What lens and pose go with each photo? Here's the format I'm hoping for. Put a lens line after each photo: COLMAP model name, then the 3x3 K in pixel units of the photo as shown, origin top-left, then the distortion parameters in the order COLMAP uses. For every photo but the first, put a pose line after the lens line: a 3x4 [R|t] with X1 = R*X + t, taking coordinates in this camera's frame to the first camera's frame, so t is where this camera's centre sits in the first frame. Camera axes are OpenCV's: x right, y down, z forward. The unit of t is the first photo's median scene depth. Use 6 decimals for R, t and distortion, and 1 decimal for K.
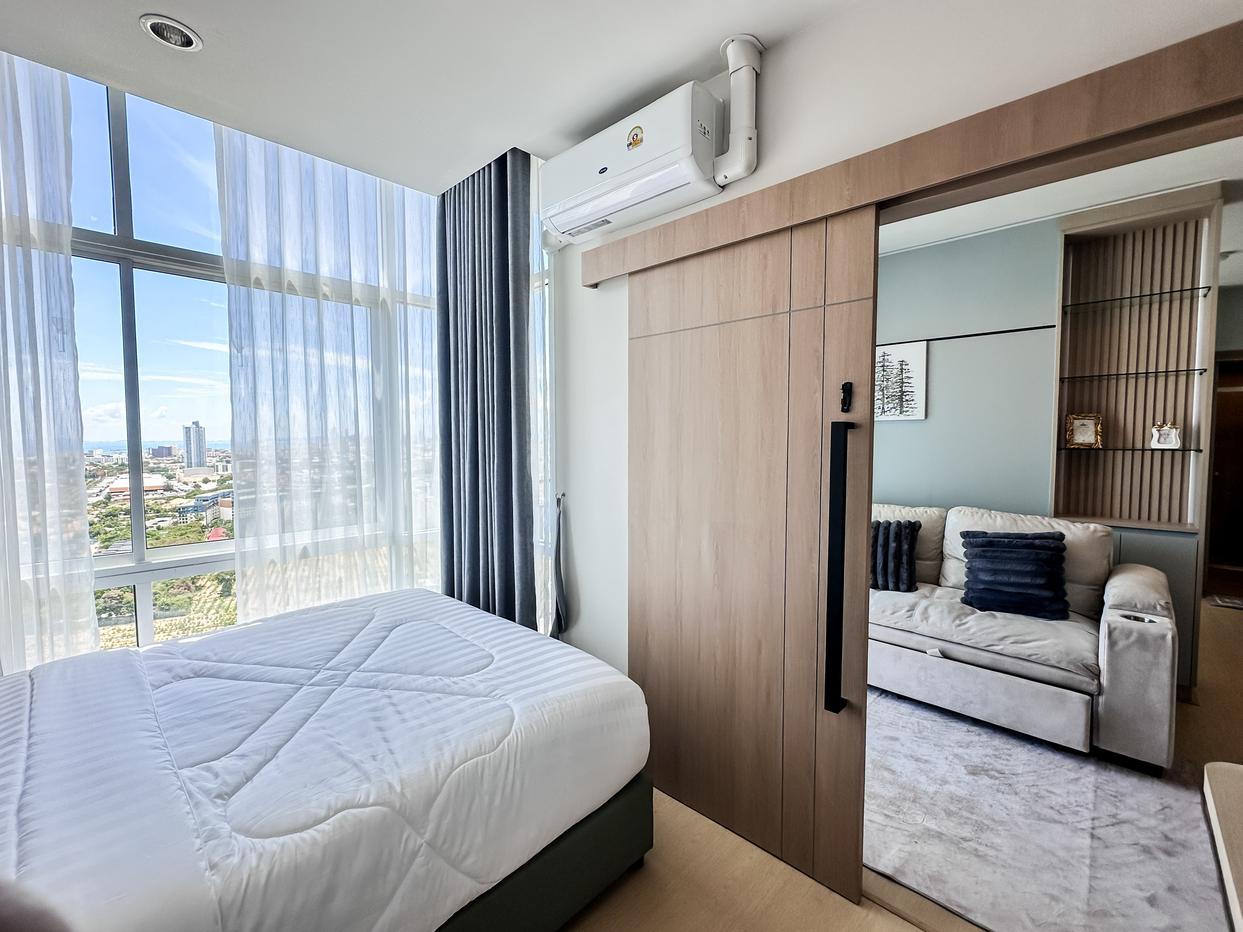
lens RADIAL K [[523.6, 0, 621.5], [0, 523.6, 466.0], [0, 0, 1]] dist [0.001509, 0.000187]
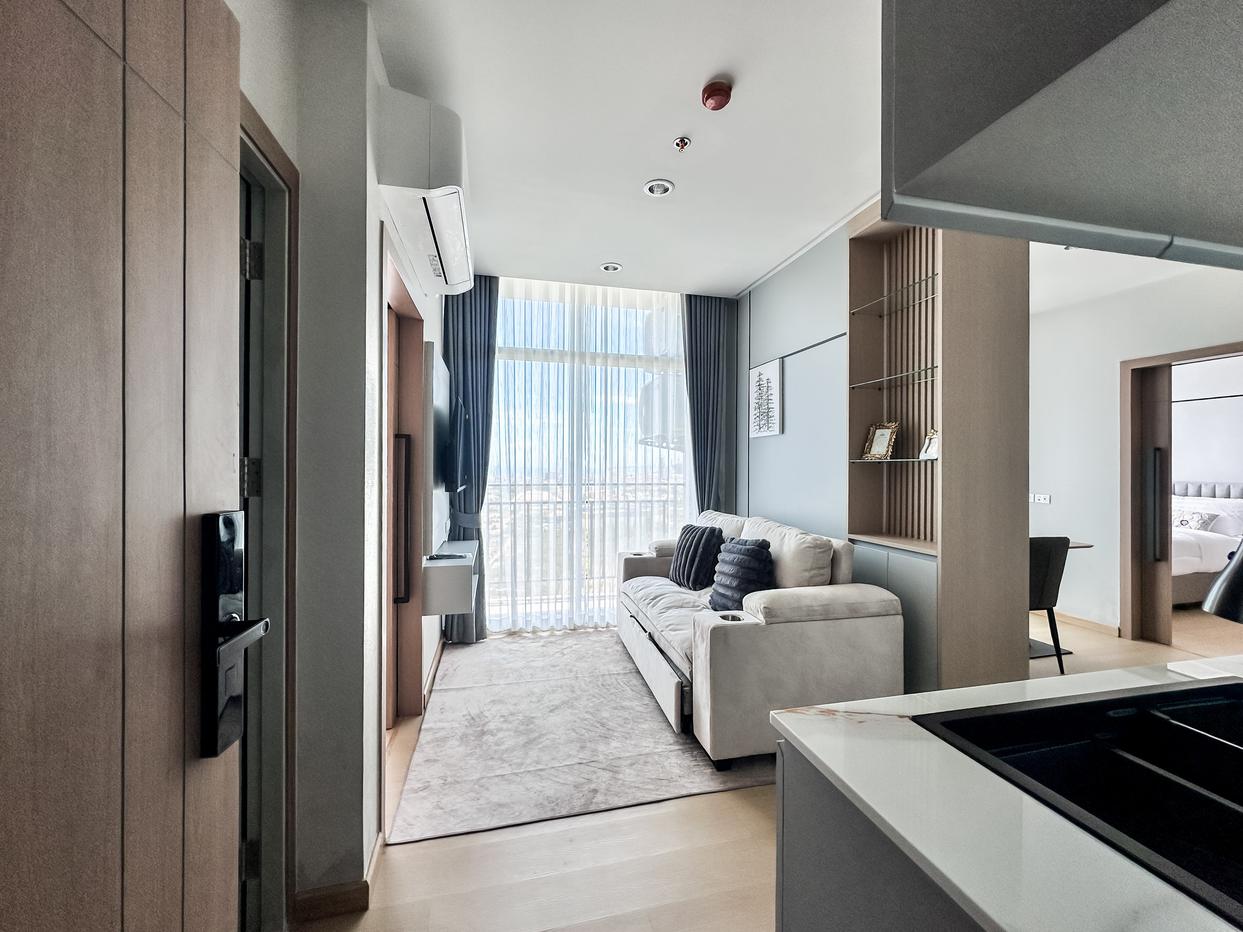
lens RADIAL K [[487.8, 0, 621.5], [0, 487.8, 466.0], [0, 0, 1]] dist [-0.002284, 0.000016]
pose [[0.840087, 0.007363, -0.542402, 1.340290], [-0.037780, 0.998274, -0.044963, 0.044374], [0.541134, 0.058264, 0.838915, 0.059846]]
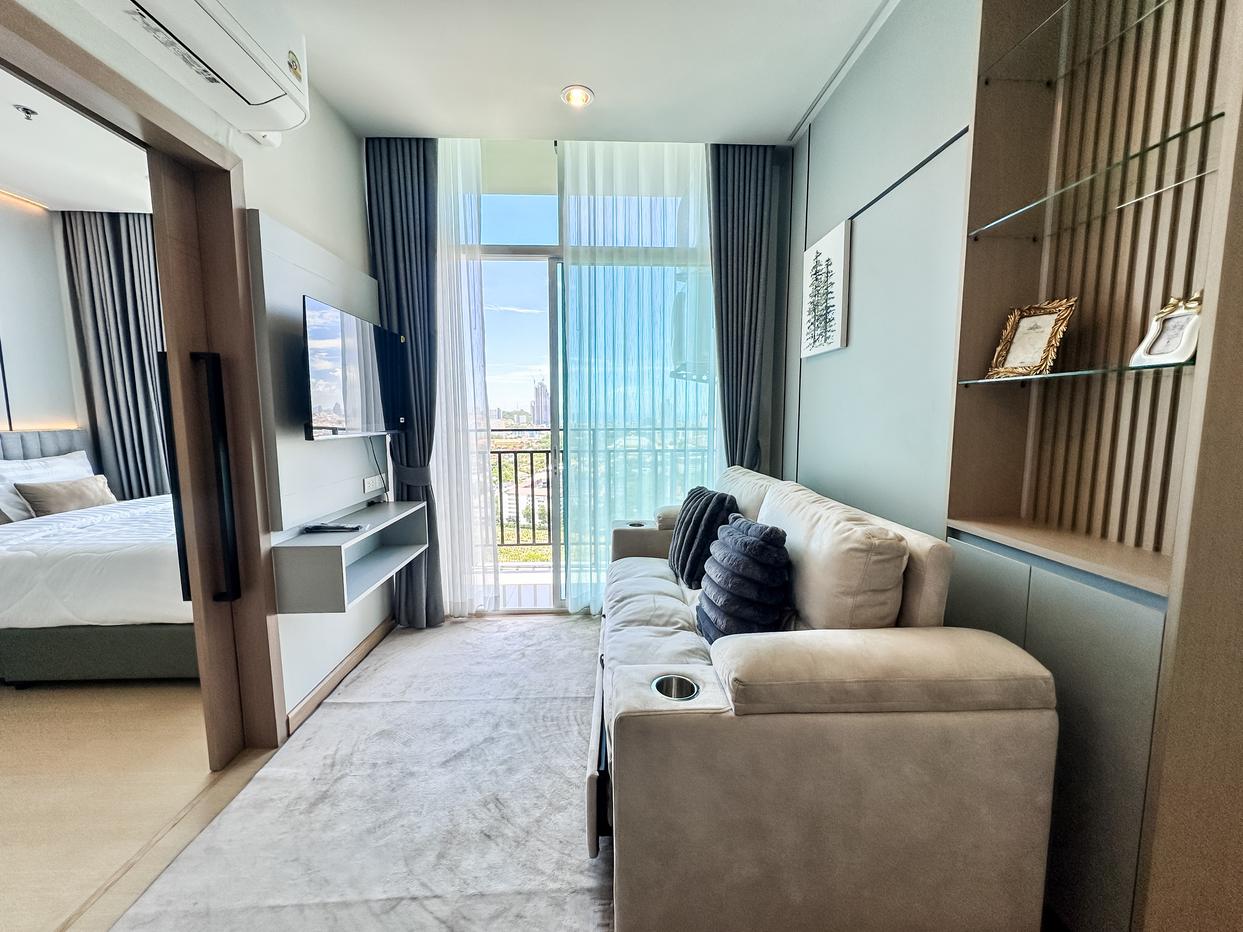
lens RADIAL K [[487.8, 0, 621.5], [0, 487.8, 466.0], [0, 0, 1]] dist [-0.002284, 0.000016]
pose [[0.725354, 0.076087, -0.684158, 1.283350], [-0.037305, 0.996757, 0.071301, 0.035998], [0.687364, -0.026196, 0.725840, 0.613050]]
